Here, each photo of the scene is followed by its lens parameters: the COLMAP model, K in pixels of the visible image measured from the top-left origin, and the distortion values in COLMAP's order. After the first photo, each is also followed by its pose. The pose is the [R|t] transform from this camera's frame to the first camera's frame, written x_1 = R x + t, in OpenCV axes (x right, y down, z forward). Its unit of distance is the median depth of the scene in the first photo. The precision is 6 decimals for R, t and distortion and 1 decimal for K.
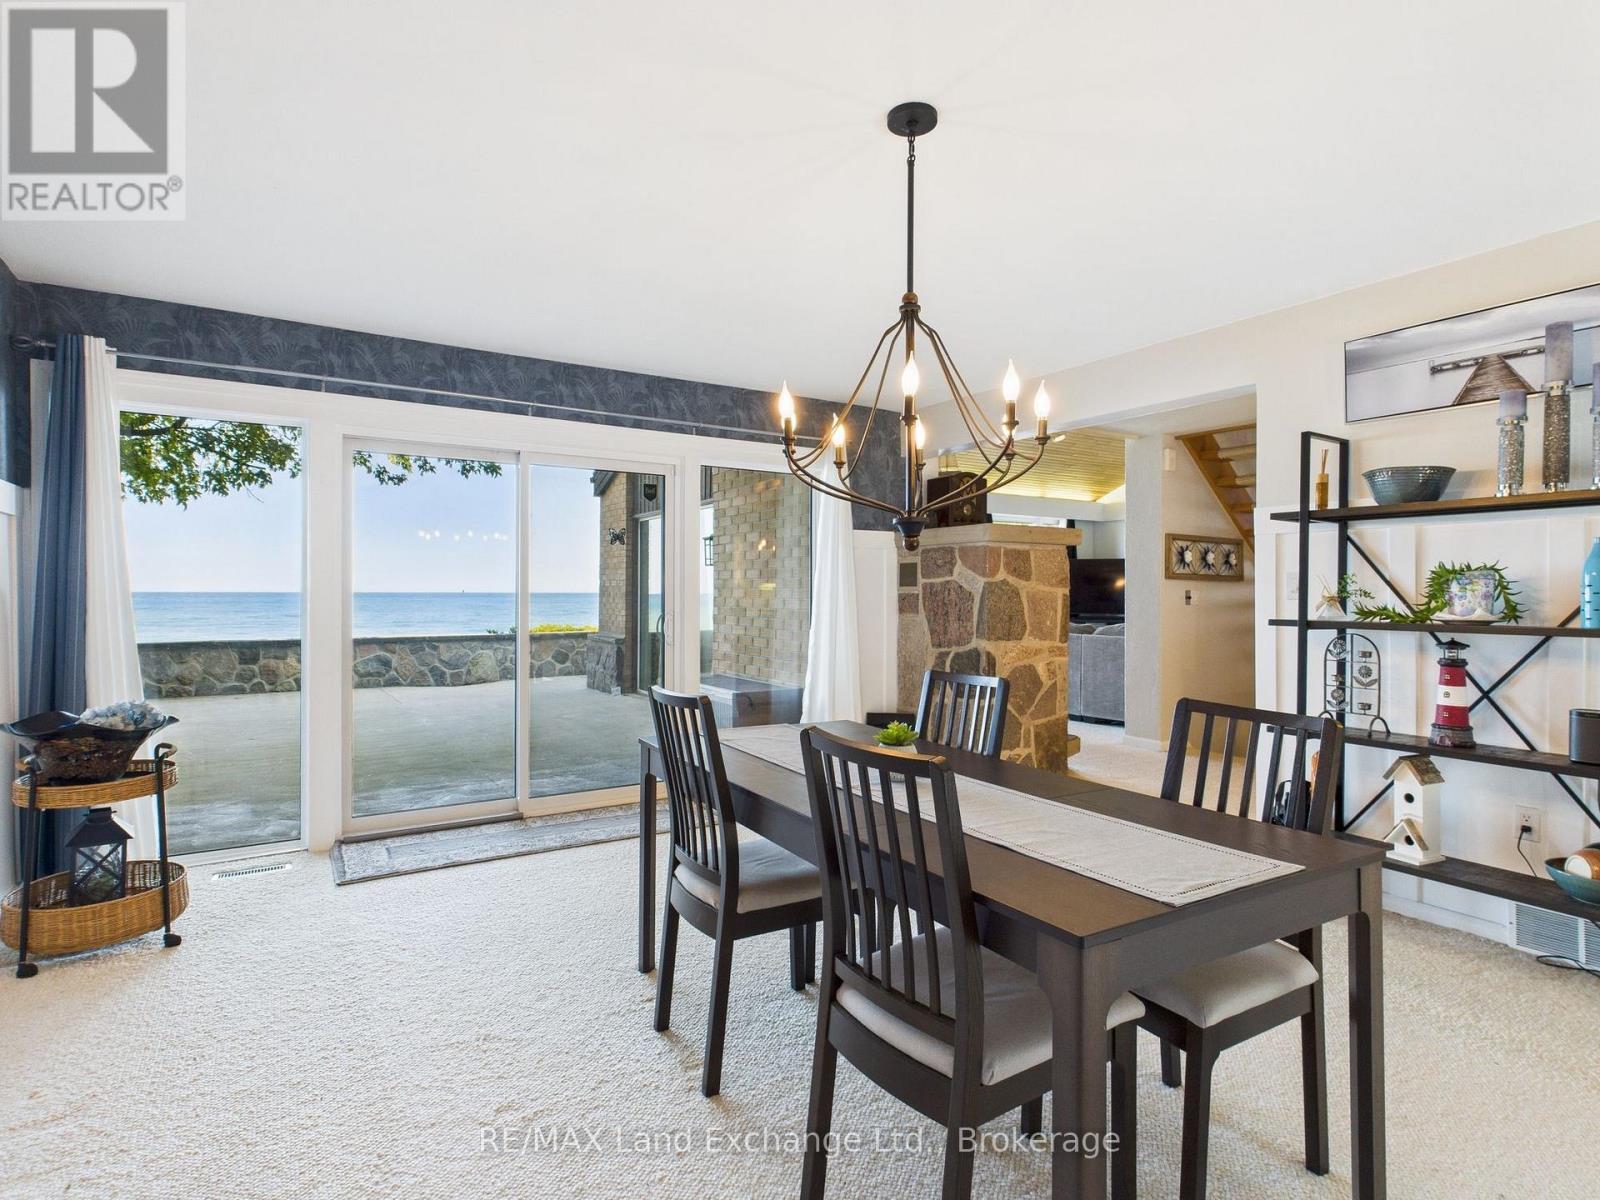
lens RADIAL K [[842.6, 0, 802.6], [0, 842.6, 598.8], [0, 0, 1]] dist [-0.002077, -0.000668]
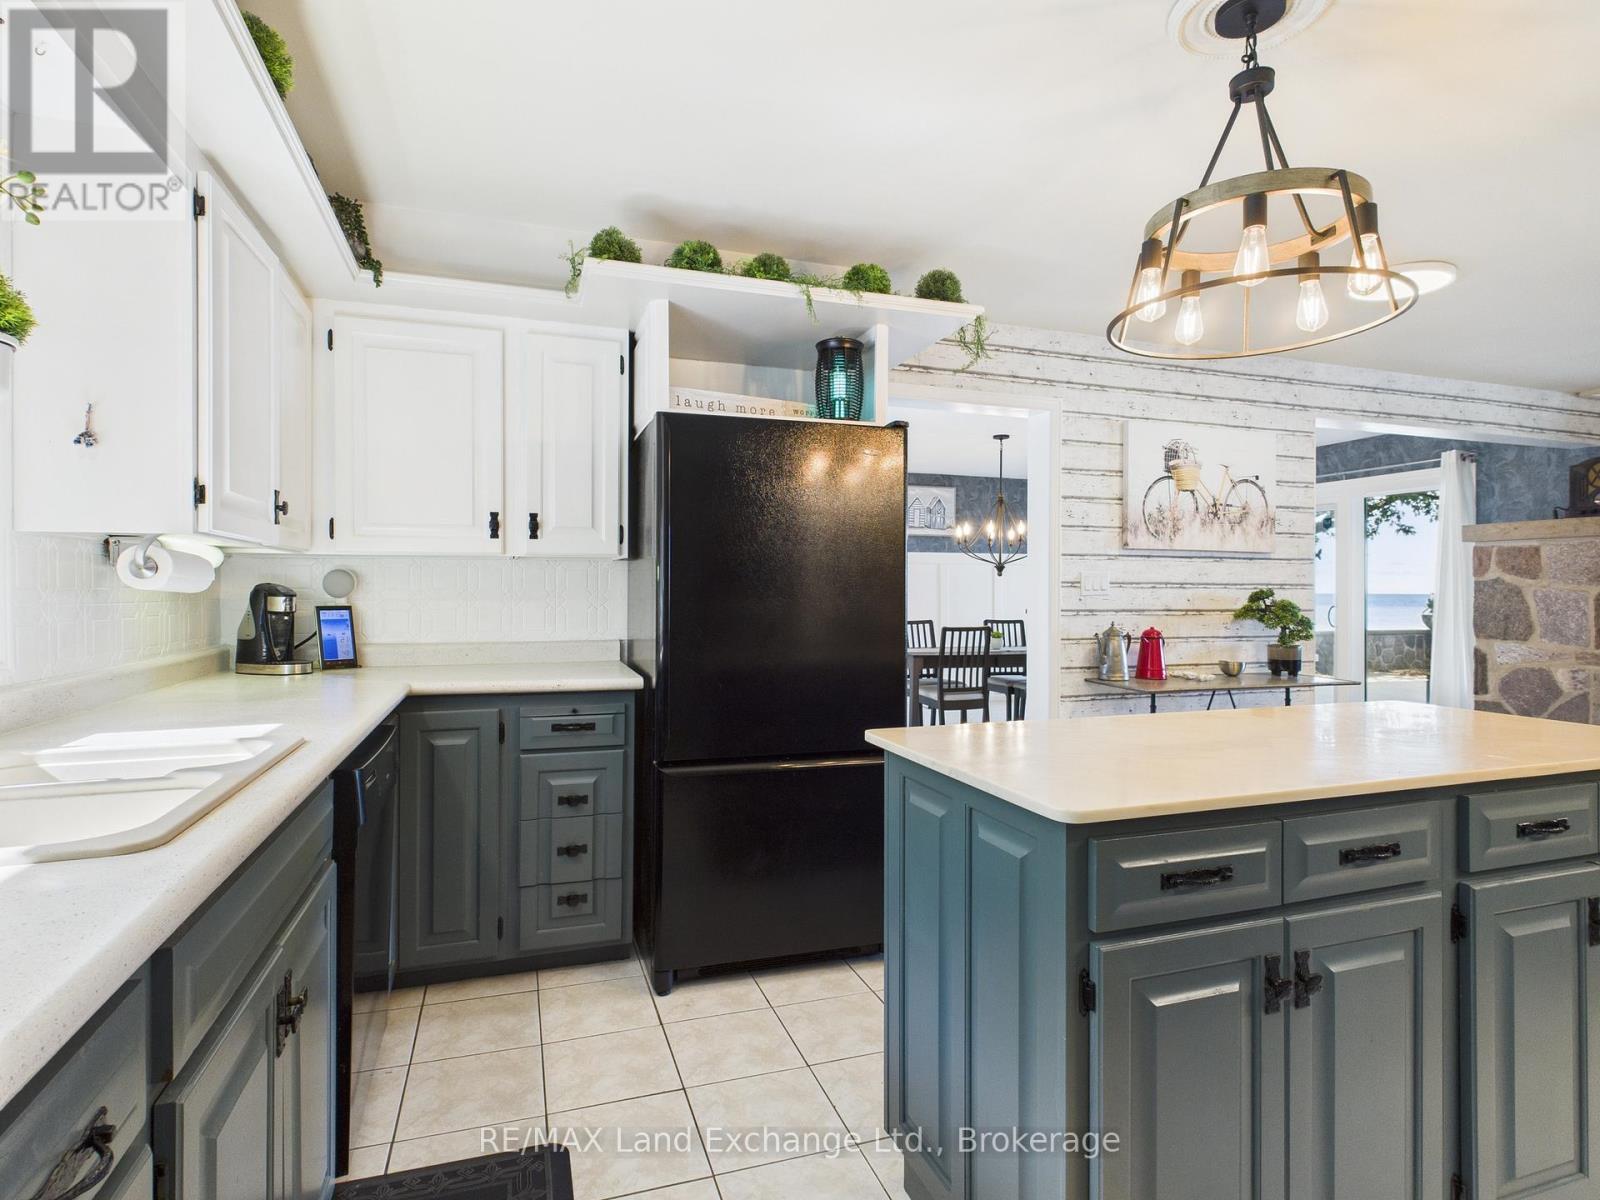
lens RADIAL K [[842.6, 0, 803.1], [0, 842.6, 592.5], [0, 0, 1]] dist [-0.002077, -0.000668]
pose [[-0.228220, -0.002715, -0.973606, 0.751719], [-0.013298, 0.999912, 0.000329, 0.002440], [0.973519, 0.013022, -0.228236, 0.232074]]
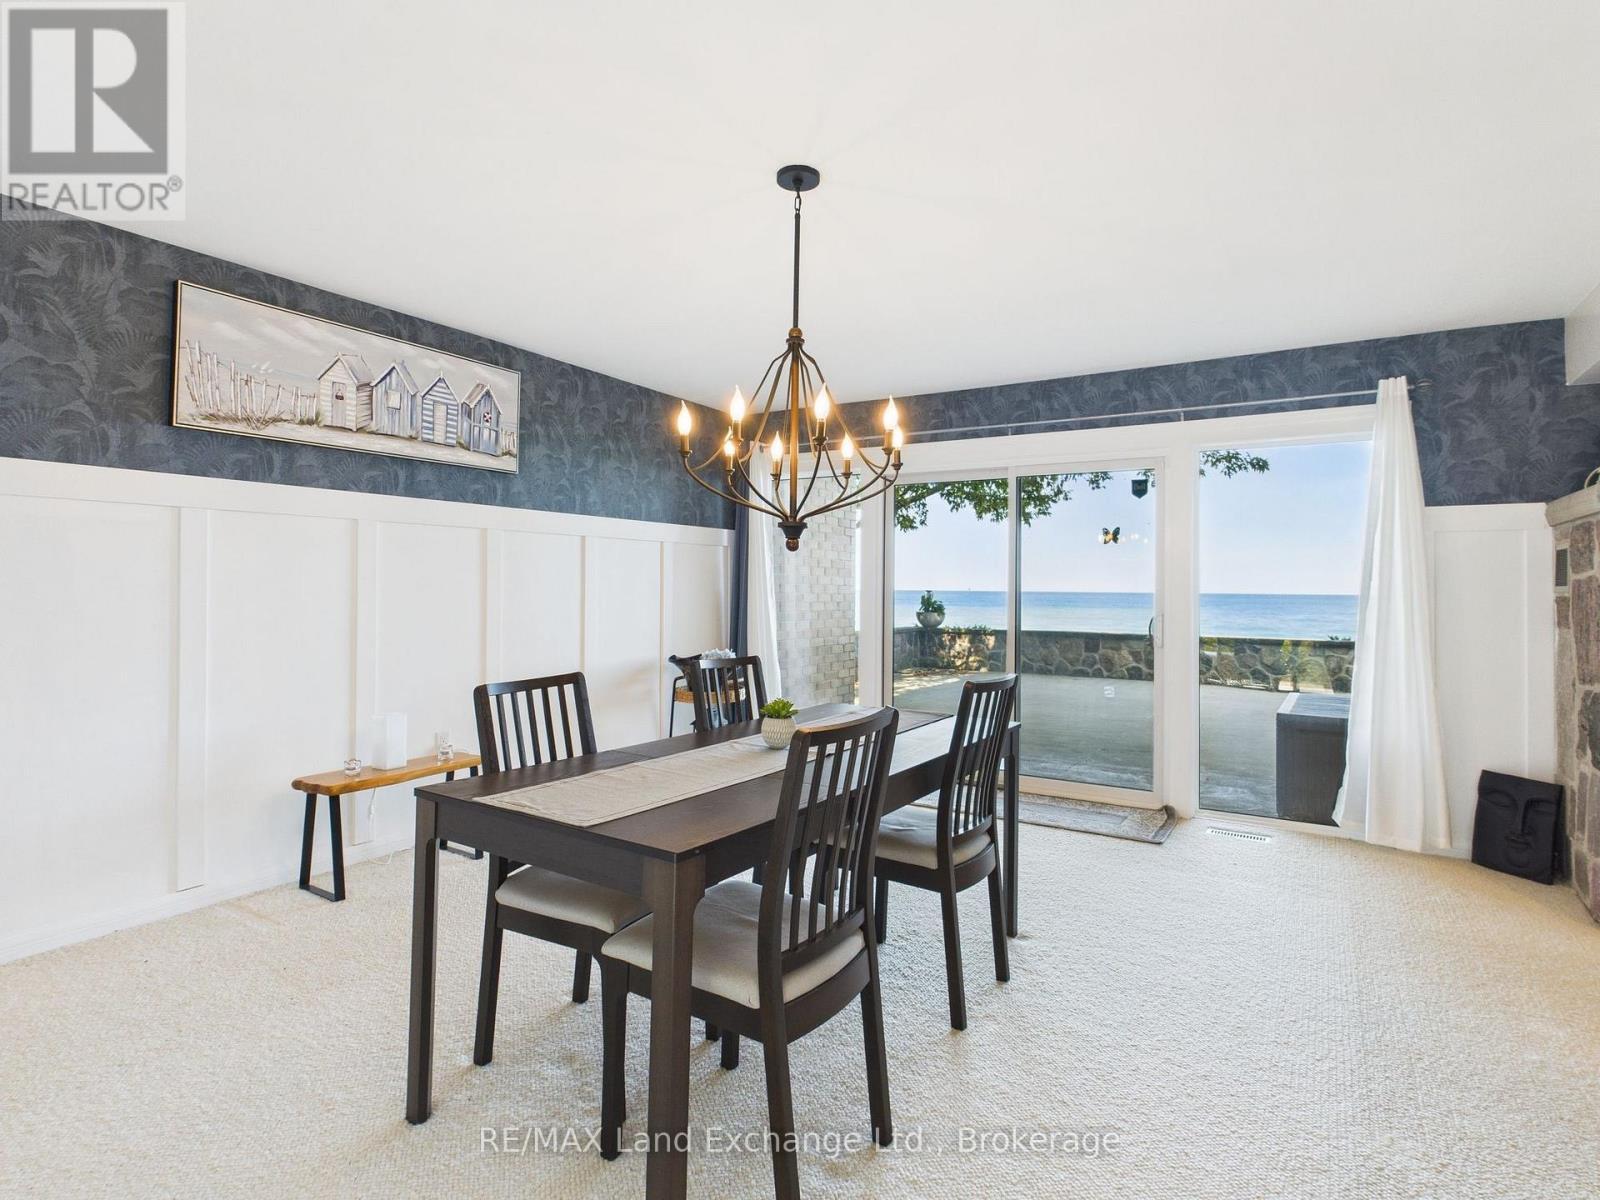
lens RADIAL K [[842.6, 0, 810.7], [0, 842.6, 586.8], [0, 0, 1]] dist [-0.002077, -0.000668]
pose [[0.444965, -0.000119, -0.895548, 0.266657], [-0.015571, 0.999848, -0.007870, -0.000019], [0.895413, 0.017446, 0.444896, 0.120325]]
